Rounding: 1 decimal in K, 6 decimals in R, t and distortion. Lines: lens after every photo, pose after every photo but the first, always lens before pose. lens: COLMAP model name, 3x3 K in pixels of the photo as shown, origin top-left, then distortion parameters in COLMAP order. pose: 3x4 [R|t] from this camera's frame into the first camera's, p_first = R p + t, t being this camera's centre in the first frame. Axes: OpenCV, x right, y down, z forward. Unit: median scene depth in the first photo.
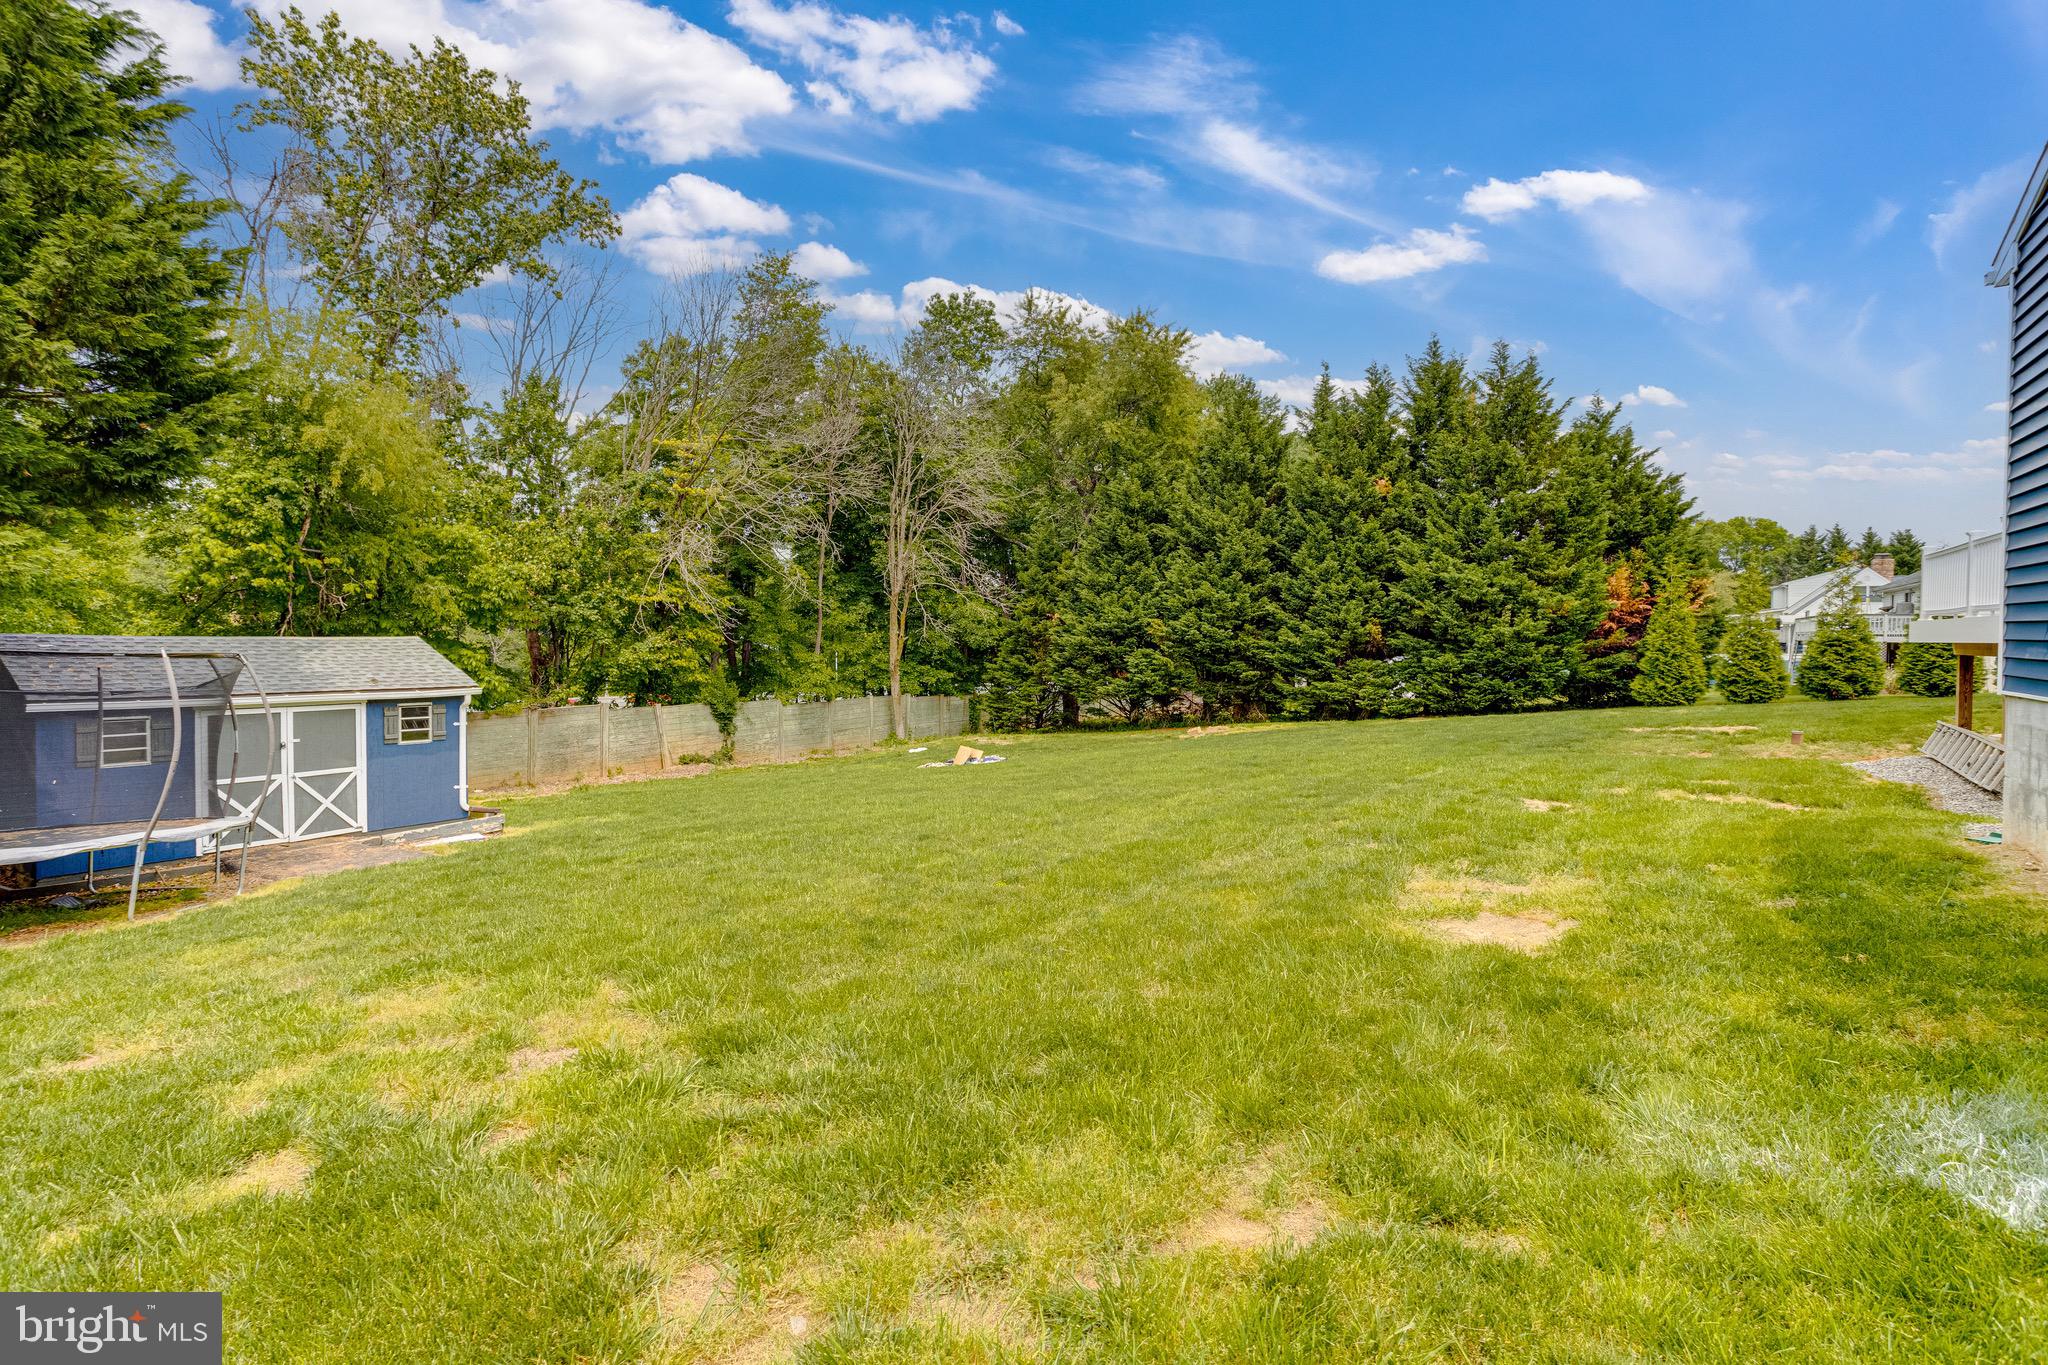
lens RADIAL K [[1006.7, 0, 1012.5], [0, 1006.7, 663.0], [0, 0, 1]] dist [-0.037448, 0.031964]
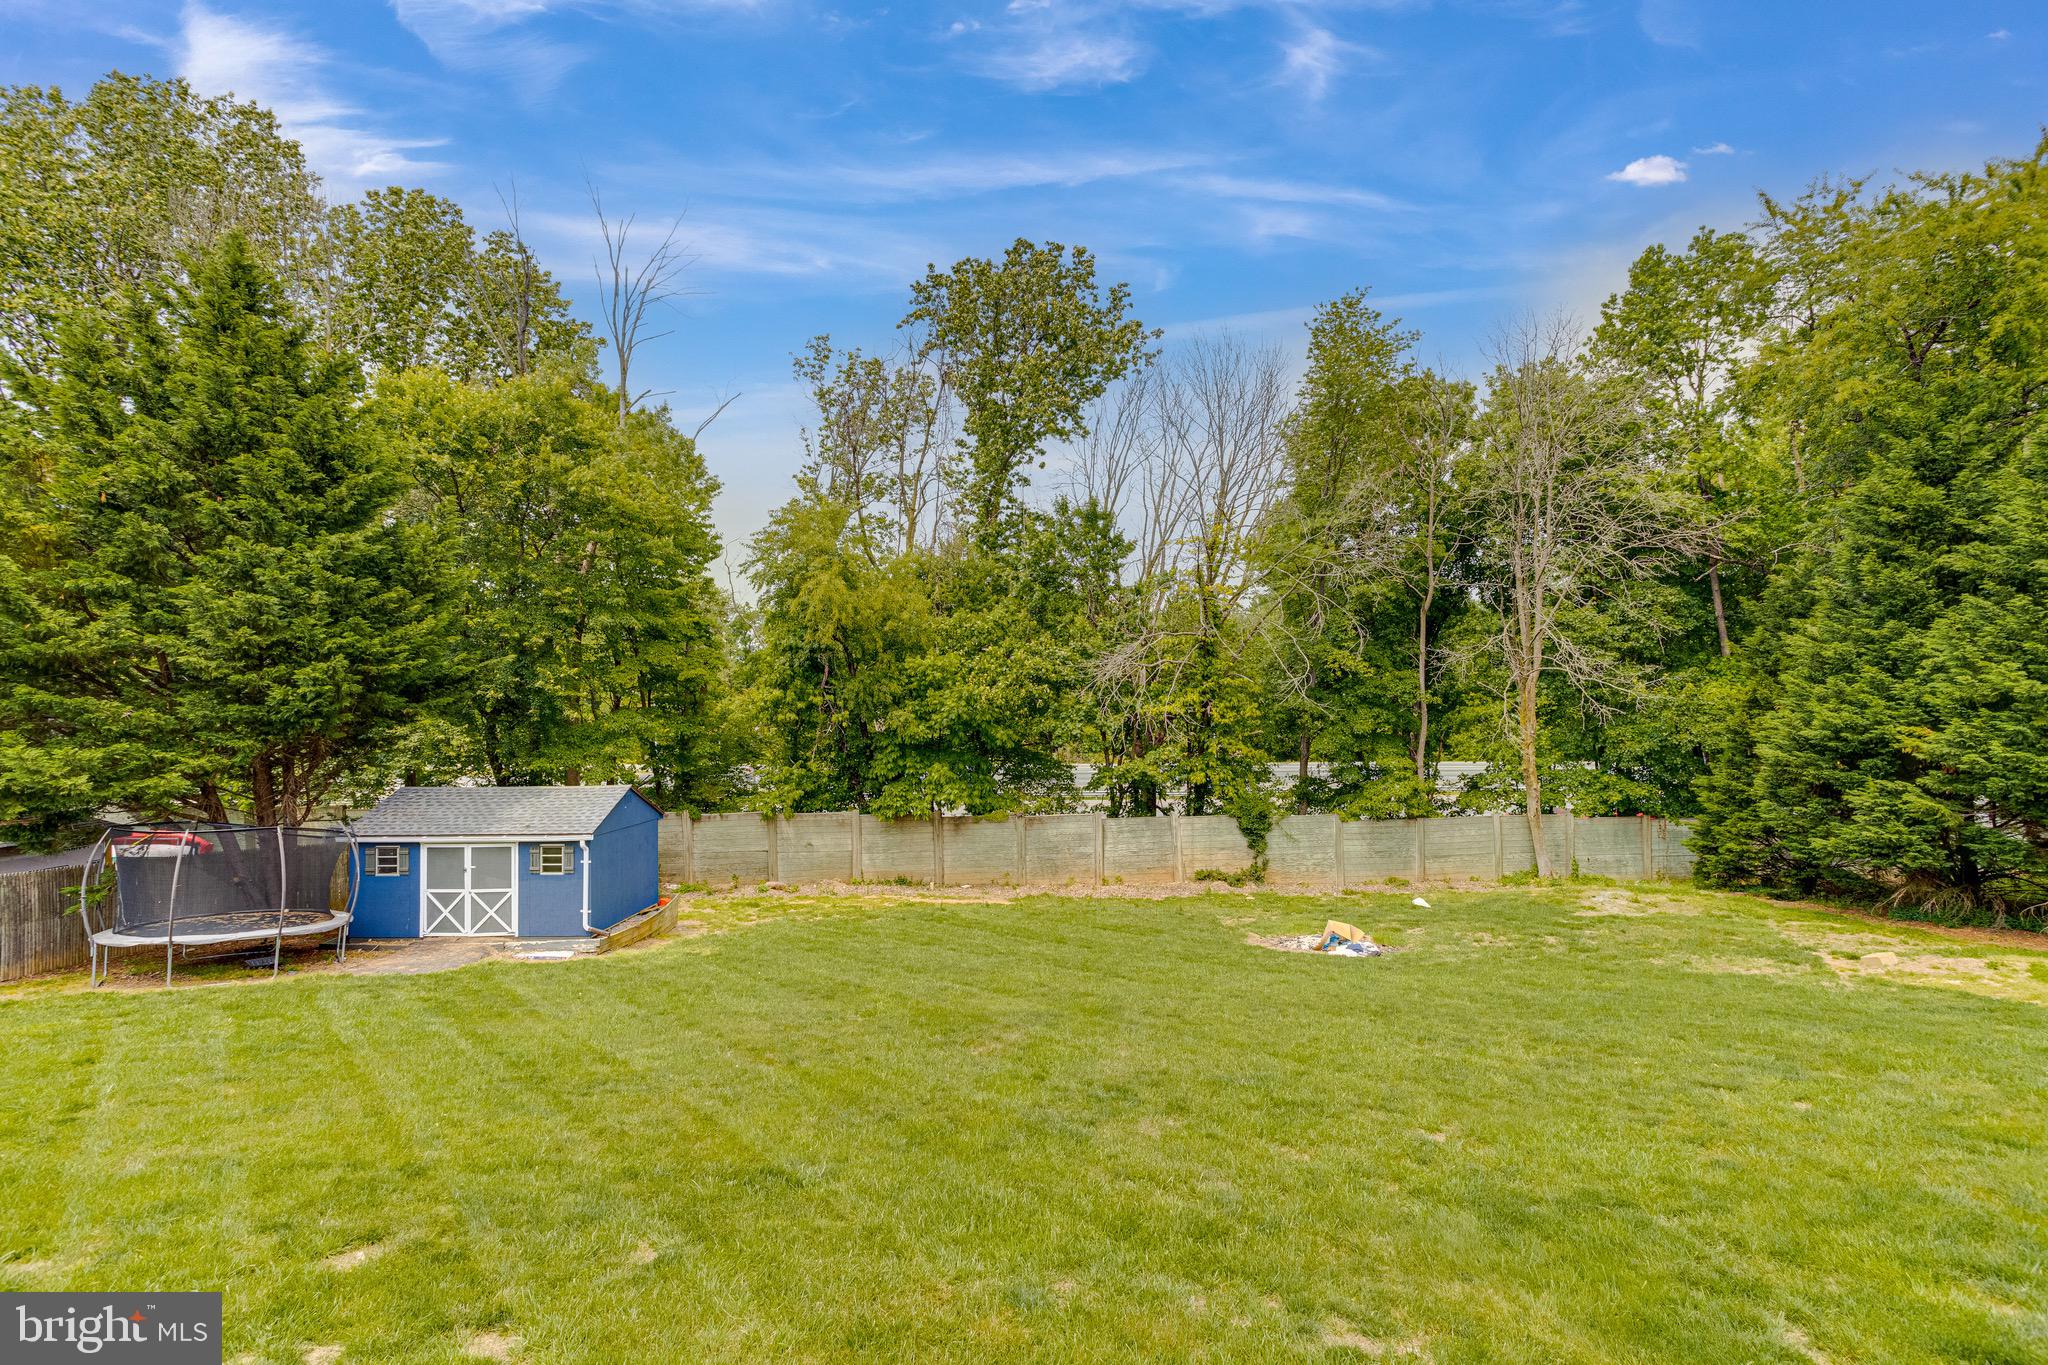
lens RADIAL K [[1006.7, 0, 1012.5], [0, 1006.7, 663.0], [0, 0, 1]] dist [-0.037448, 0.031964]
pose [[0.540854, -0.034976, -0.840389, 0.370041], [0.000500, 0.999148, -0.041262, -0.062694], [0.841117, 0.021897, 0.540410, 0.335409]]
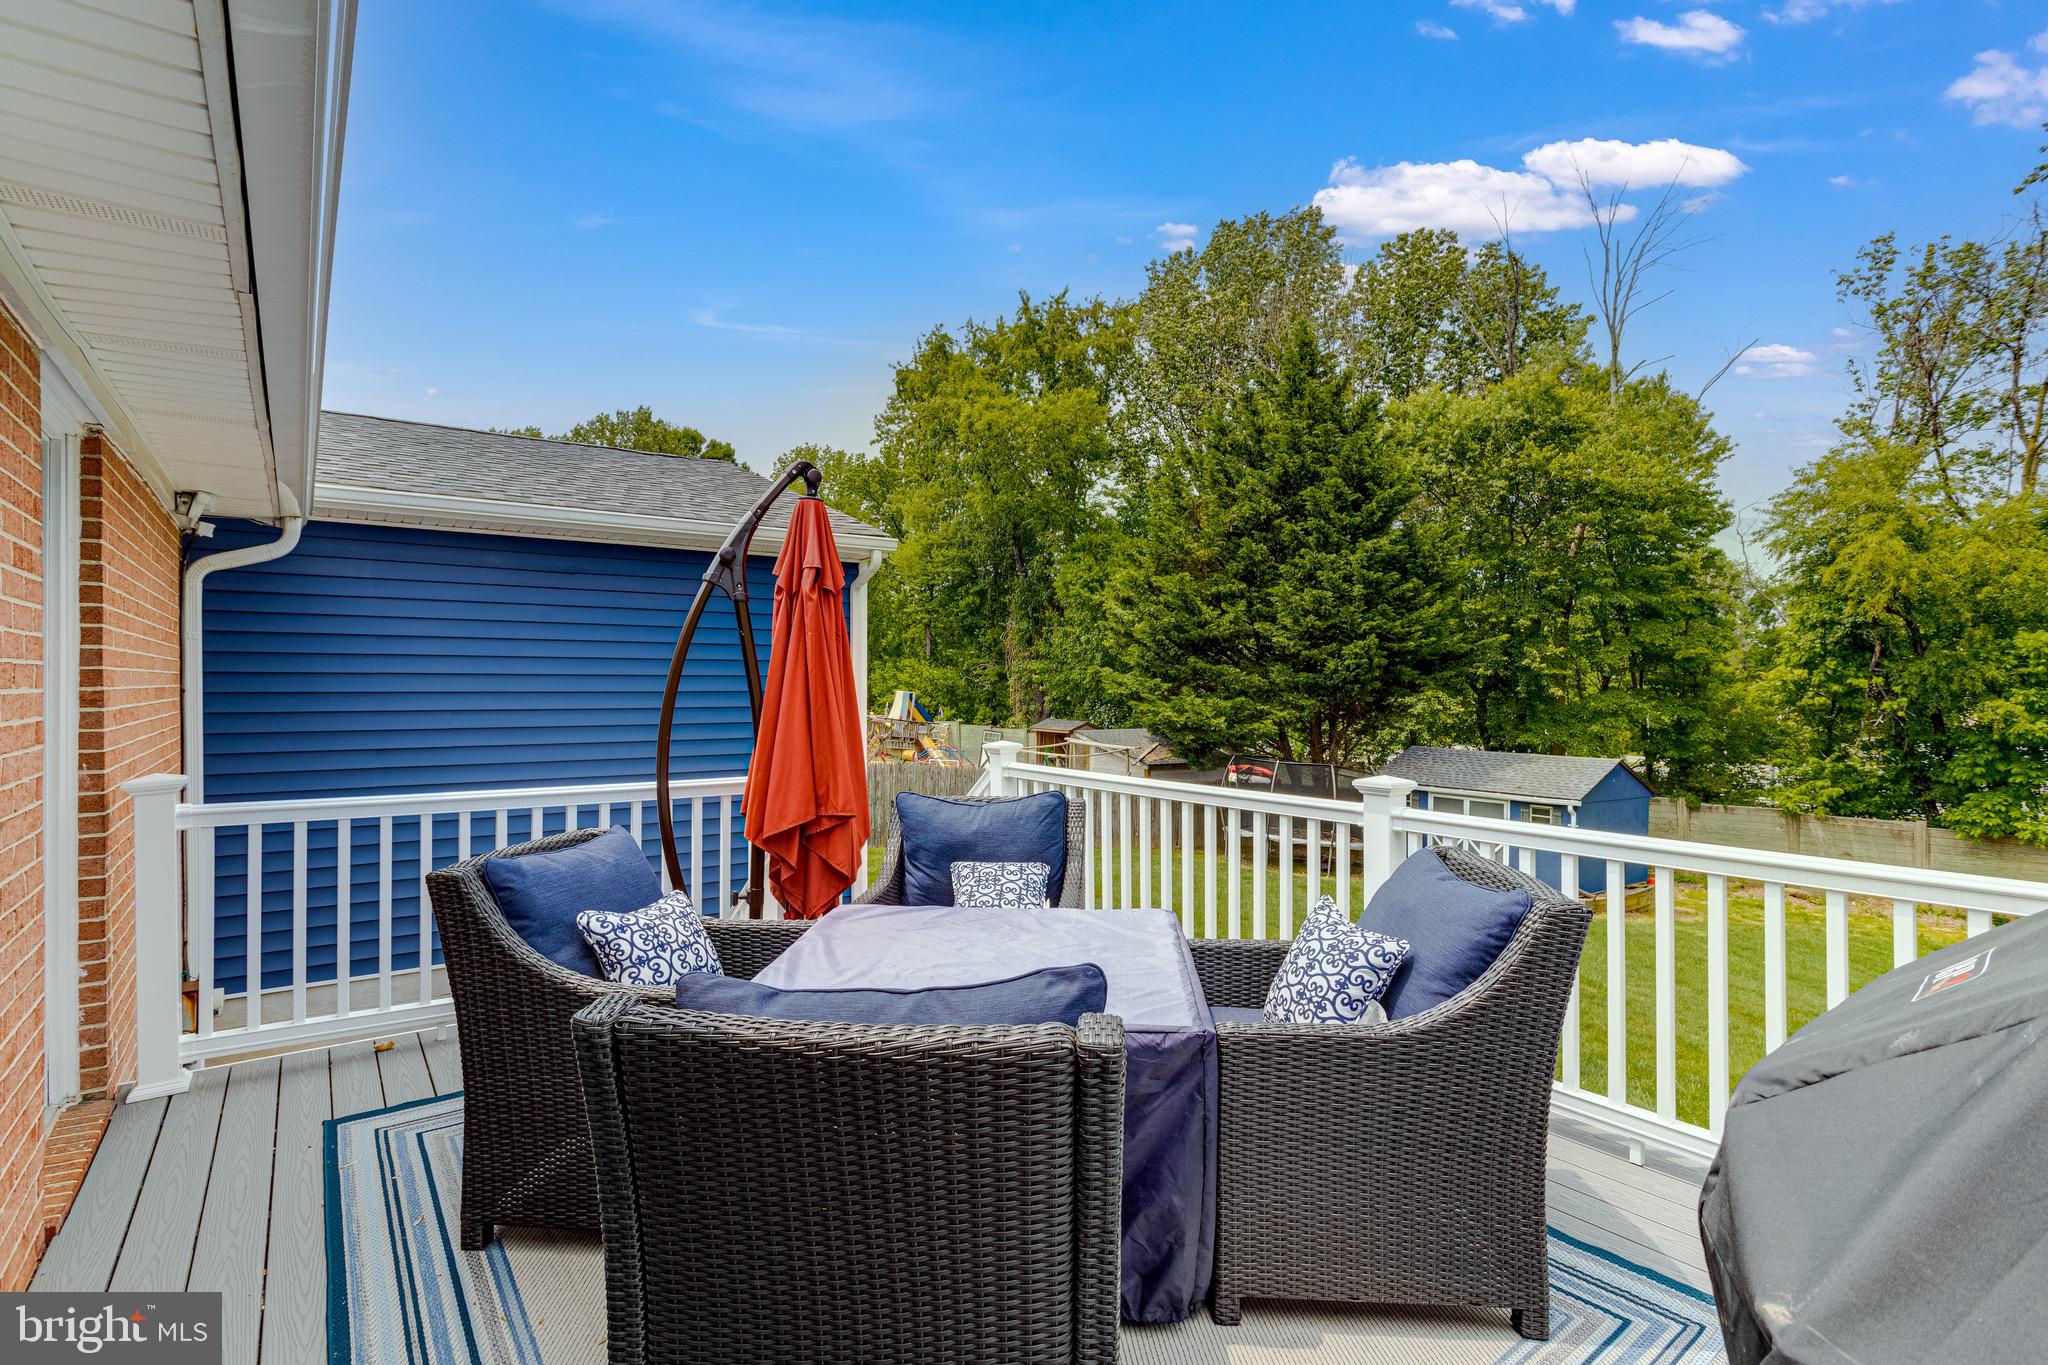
lens RADIAL K [[1000.6, 0, 1024.5], [0, 1000.6, 677.5], [0, 0, 1]] dist [0.000911, 0.001044]
pose [[-0.319752, -0.008507, -0.947463, 0.441529], [-0.027714, 0.999616, 0.000378, -0.054633], [0.947096, 0.026378, -0.319865, 0.316644]]
